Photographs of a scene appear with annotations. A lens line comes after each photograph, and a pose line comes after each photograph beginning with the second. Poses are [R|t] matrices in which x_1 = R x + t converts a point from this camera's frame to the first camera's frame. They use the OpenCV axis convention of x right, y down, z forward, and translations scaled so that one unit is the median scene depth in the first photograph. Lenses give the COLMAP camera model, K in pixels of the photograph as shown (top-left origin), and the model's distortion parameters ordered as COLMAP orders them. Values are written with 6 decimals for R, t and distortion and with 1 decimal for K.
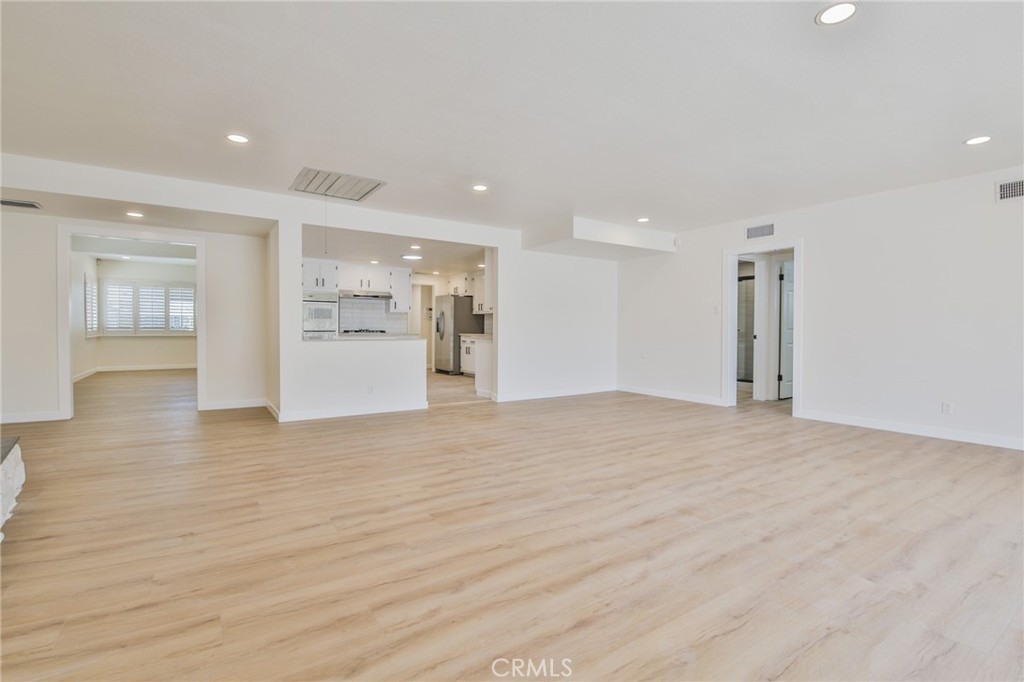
lens RADIAL K [[466.7, 0, 512.3], [0, 466.7, 334.8], [0, 0, 1]] dist [-0.001564, -0.011469]
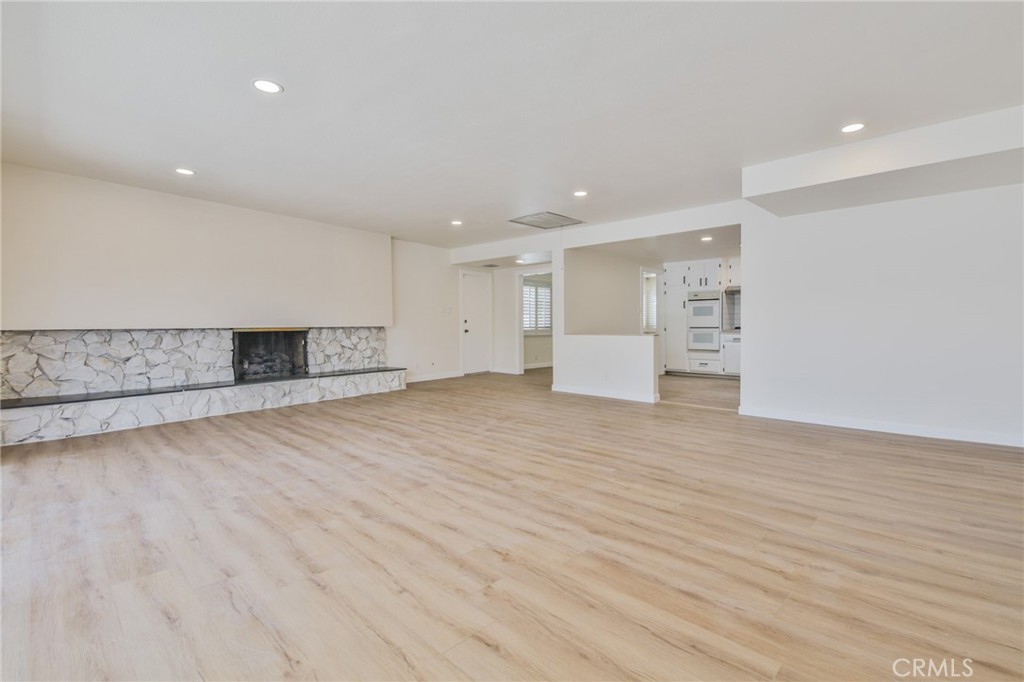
lens RADIAL K [[466.7, 0, 512.3], [0, 466.7, 334.8], [0, 0, 1]] dist [-0.001564, -0.011469]
pose [[0.209972, 0.013347, -0.977616, 0.527117], [-0.008838, 0.999892, 0.011753, -0.000019], [0.977668, 0.006172, 0.210067, 0.342165]]
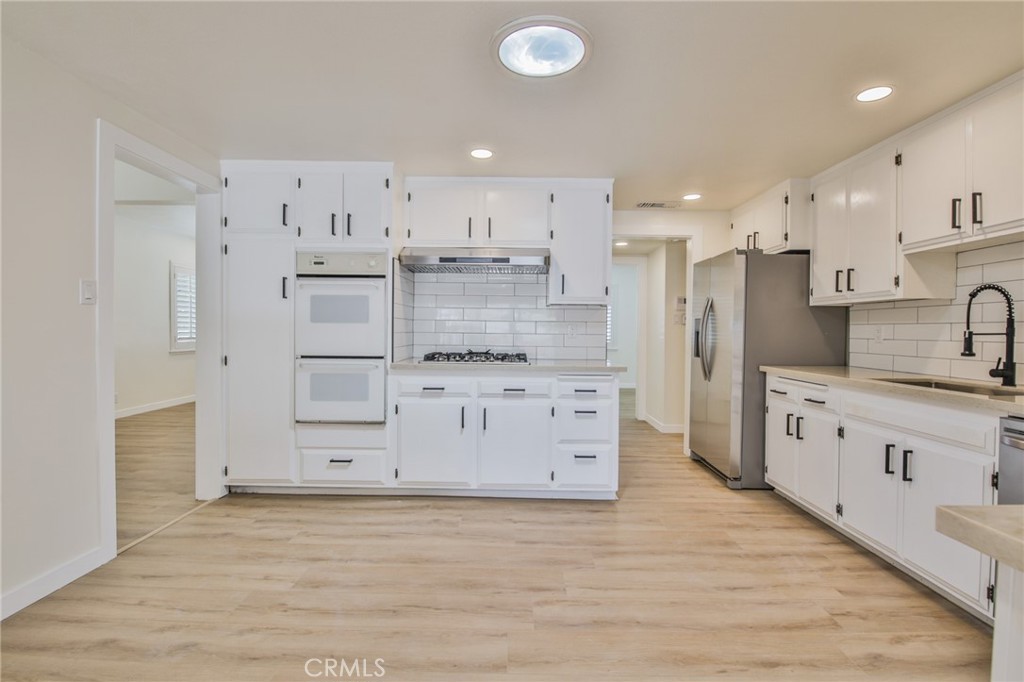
lens RADIAL K [[466.7, 0, 512.3], [0, 466.7, 334.8], [0, 0, 1]] dist [-0.001564, -0.011469]
pose [[0.830121, 0.008890, -0.557513, -0.092079], [-0.013485, 0.999901, -0.004135, -0.024888], [0.557420, 0.010951, 0.830158, 0.753396]]
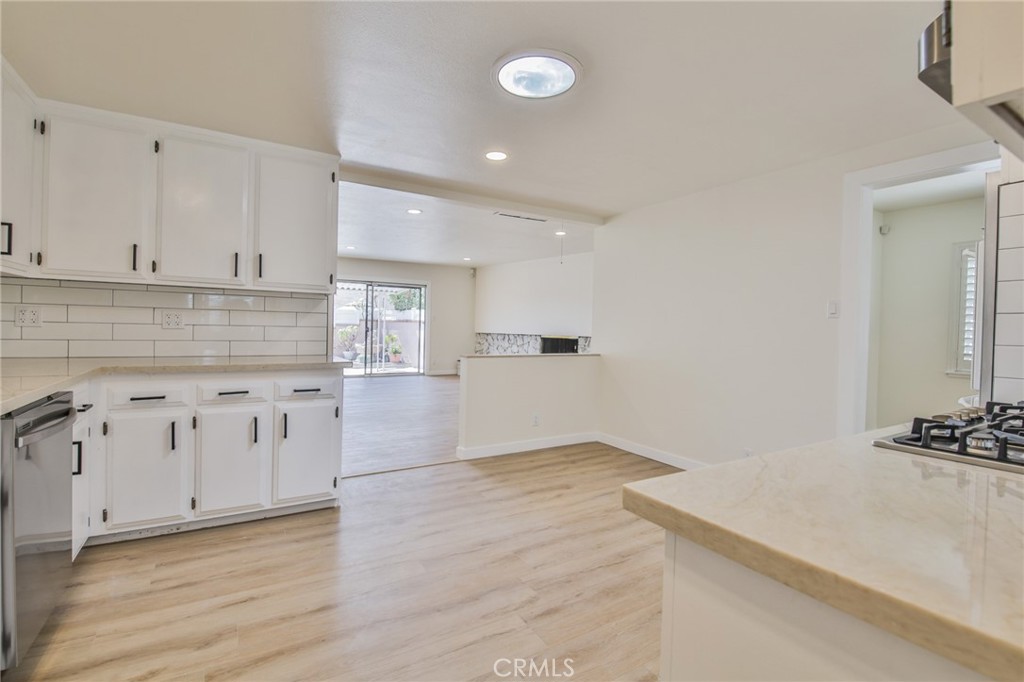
lens RADIAL K [[466.7, 0, 512.3], [0, 466.7, 334.8], [0, 0, 1]] dist [-0.001564, -0.011469]
pose [[-0.998839, -0.027800, 0.039331, -0.201917], [-0.026796, 0.999308, 0.025804, -0.029706], [-0.040021, 0.024720, -0.998893, 1.179616]]
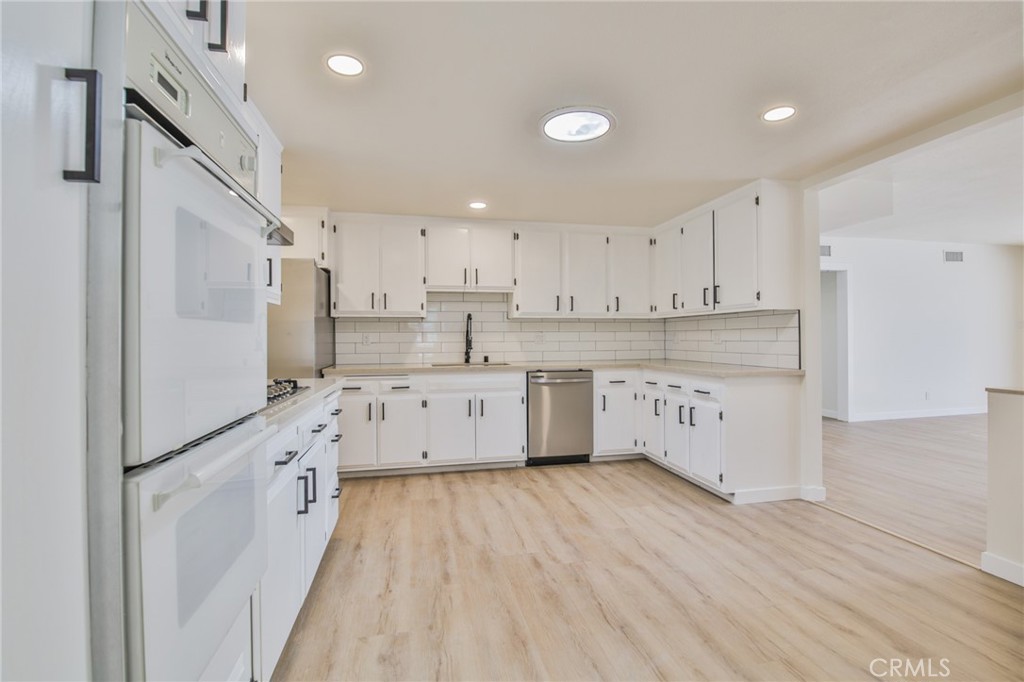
lens RADIAL K [[466.7, 0, 512.3], [0, 466.7, 334.8], [0, 0, 1]] dist [-0.001564, -0.011469]
pose [[0.367223, -0.000283, 0.930133, -0.478447], [0.019270, 0.999788, -0.007304, -0.028814], [-0.929933, 0.020606, 0.367151, 0.871972]]
